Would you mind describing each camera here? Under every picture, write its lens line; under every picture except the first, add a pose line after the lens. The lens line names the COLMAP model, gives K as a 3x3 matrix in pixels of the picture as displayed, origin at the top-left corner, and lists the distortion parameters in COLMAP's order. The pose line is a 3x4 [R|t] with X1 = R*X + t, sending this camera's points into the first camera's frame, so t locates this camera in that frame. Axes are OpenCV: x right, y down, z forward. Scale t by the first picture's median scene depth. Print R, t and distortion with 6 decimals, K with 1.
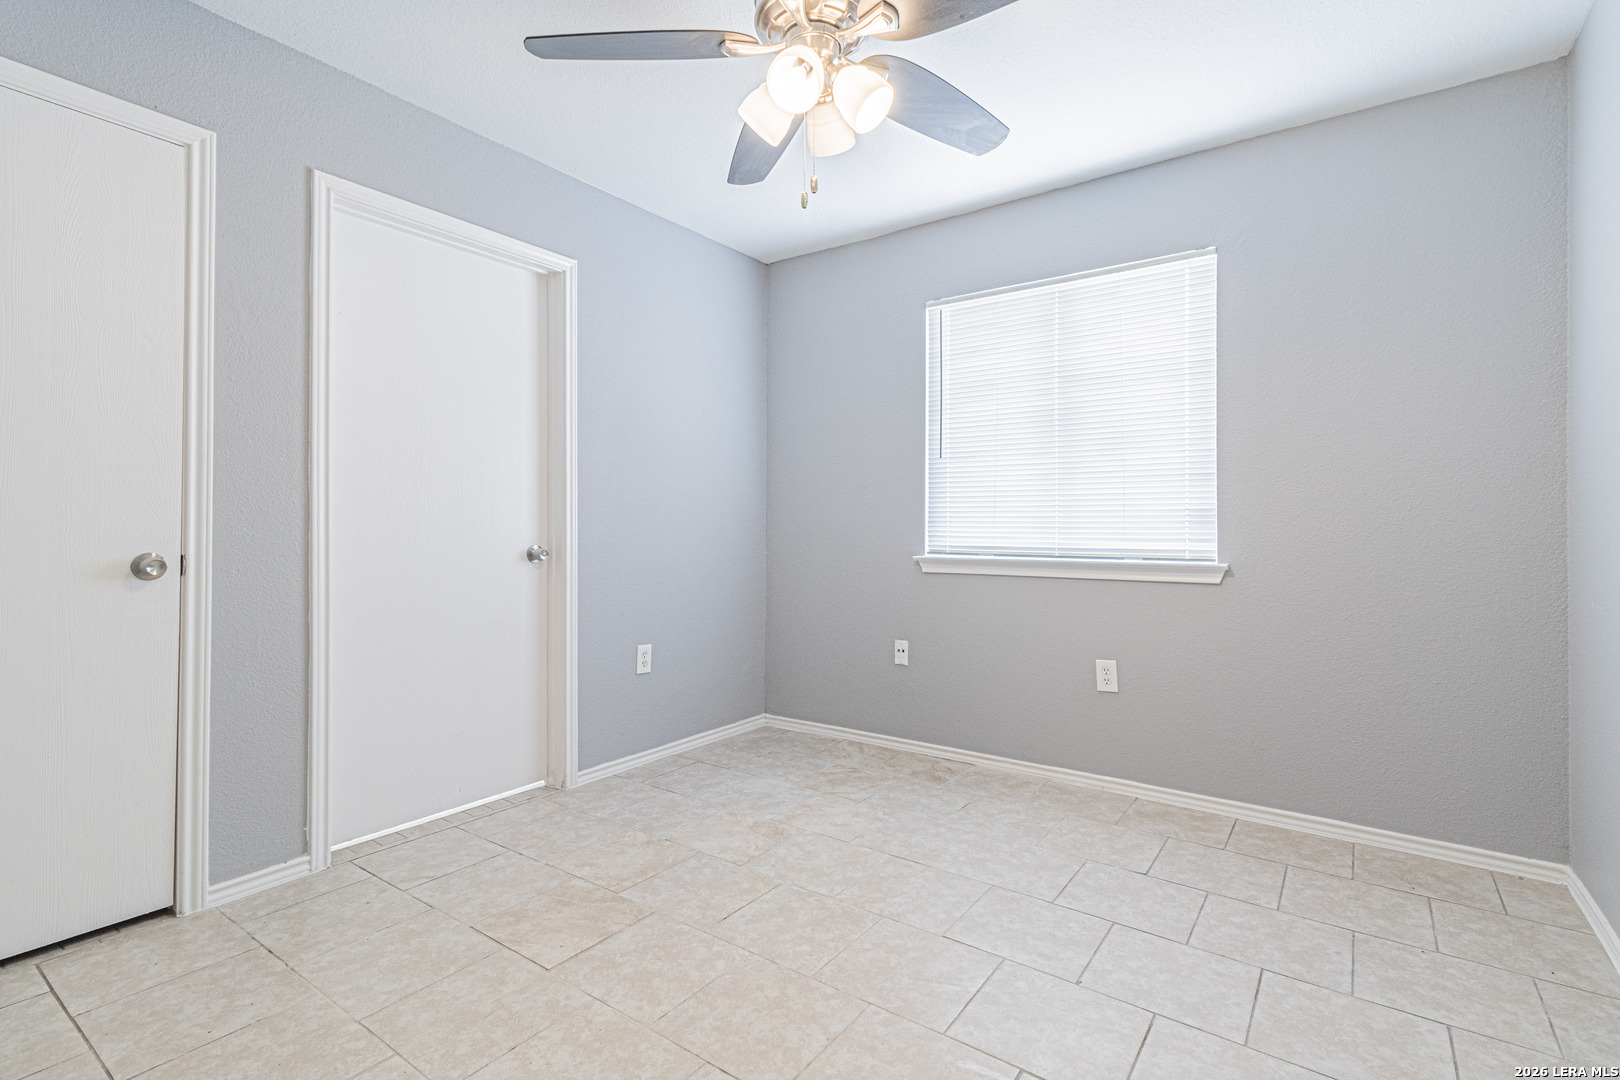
lens RADIAL K [[755.8, 0, 815.2], [0, 755.8, 528.5], [0, 0, 1]] dist [0.003820, -0.000301]
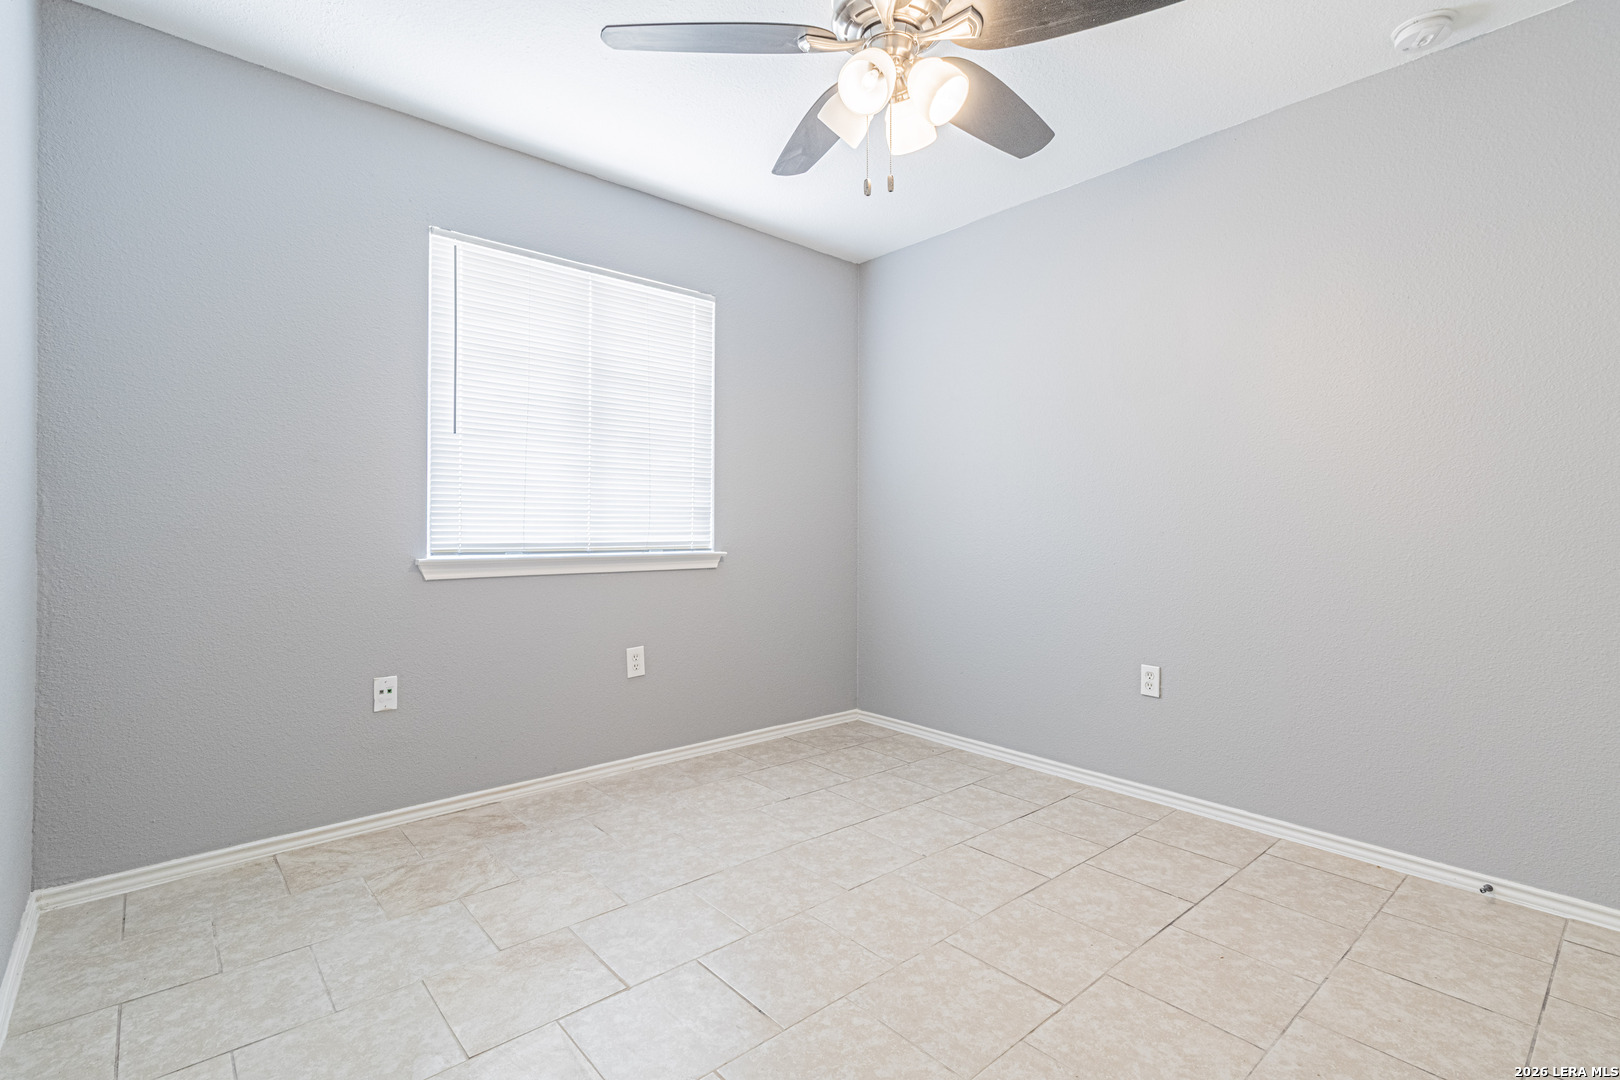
lens RADIAL K [[755.8, 0, 824.9], [0, 755.8, 528.1], [0, 0, 1]] dist [0.003820, -0.000301]
pose [[0.219409, -0.006723, 0.975610, -0.595347], [-0.001609, 0.999972, 0.007253, -0.001318], [-0.975632, -0.003161, 0.219392, 0.511593]]
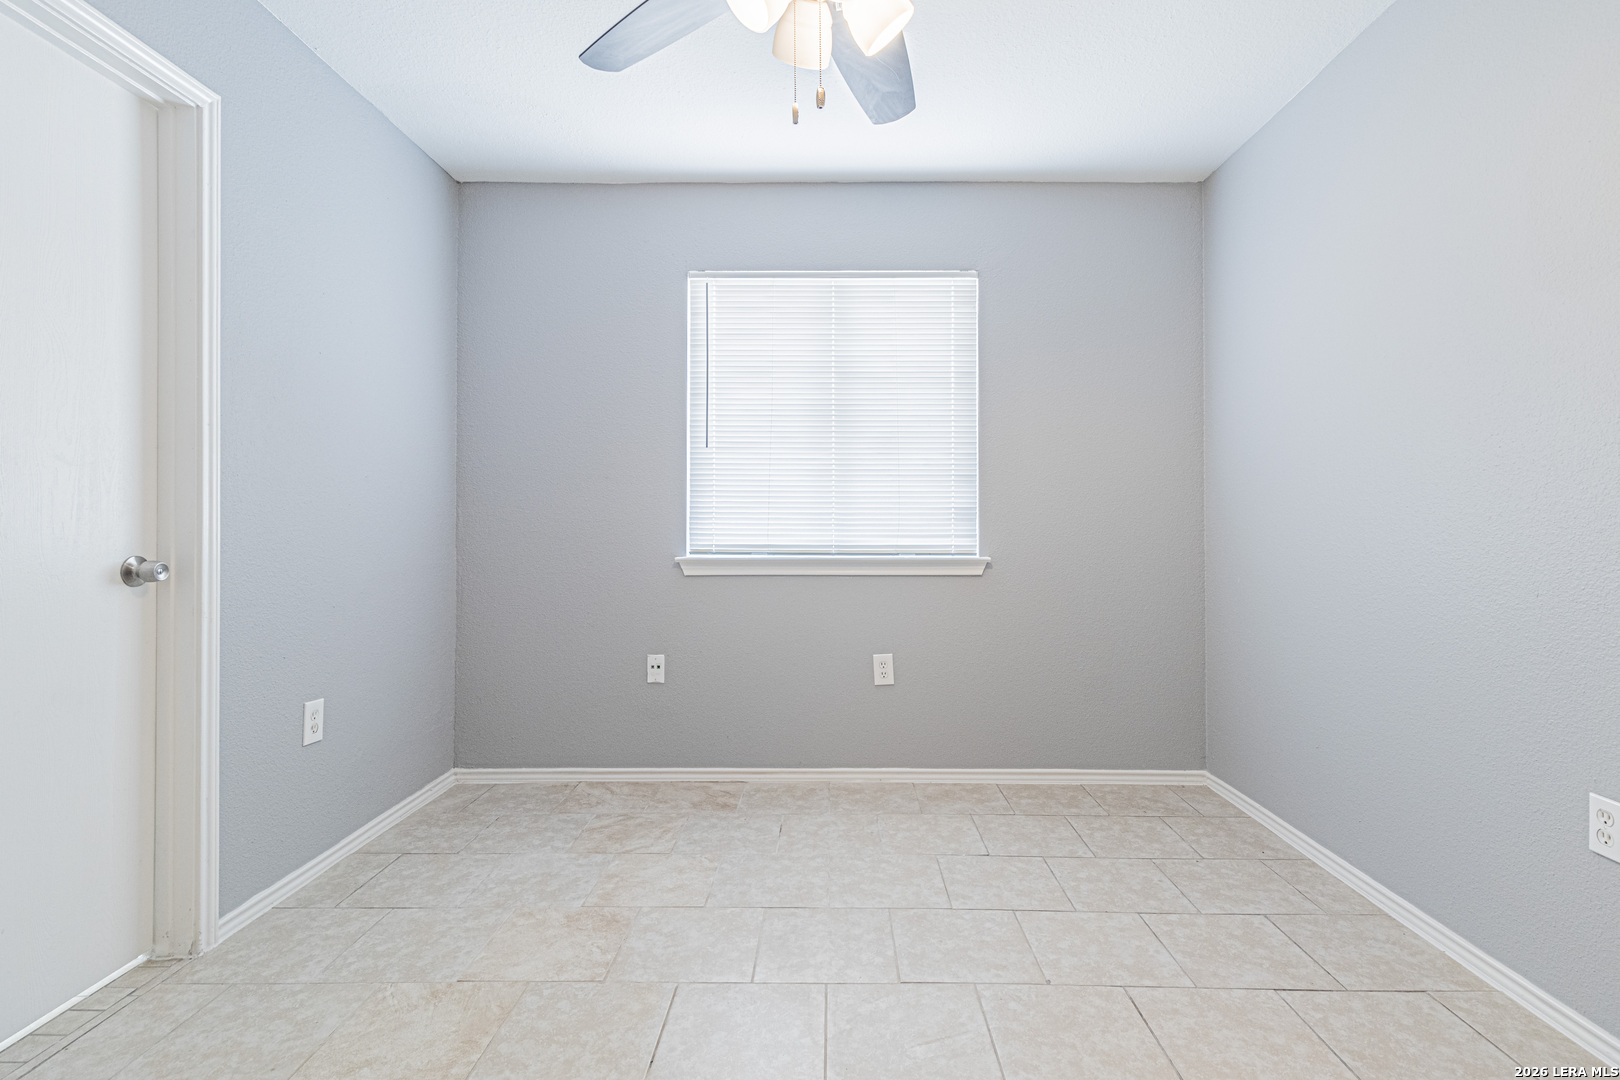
lens RADIAL K [[755.8, 0, 825.1], [0, 755.8, 525.0], [0, 0, 1]] dist [0.003820, -0.000301]
pose [[0.817957, -0.001568, 0.575277, -0.269678], [0.003777, 0.999989, -0.002645, 0.001448], [-0.575267, 0.004336, 0.817954, 0.208642]]
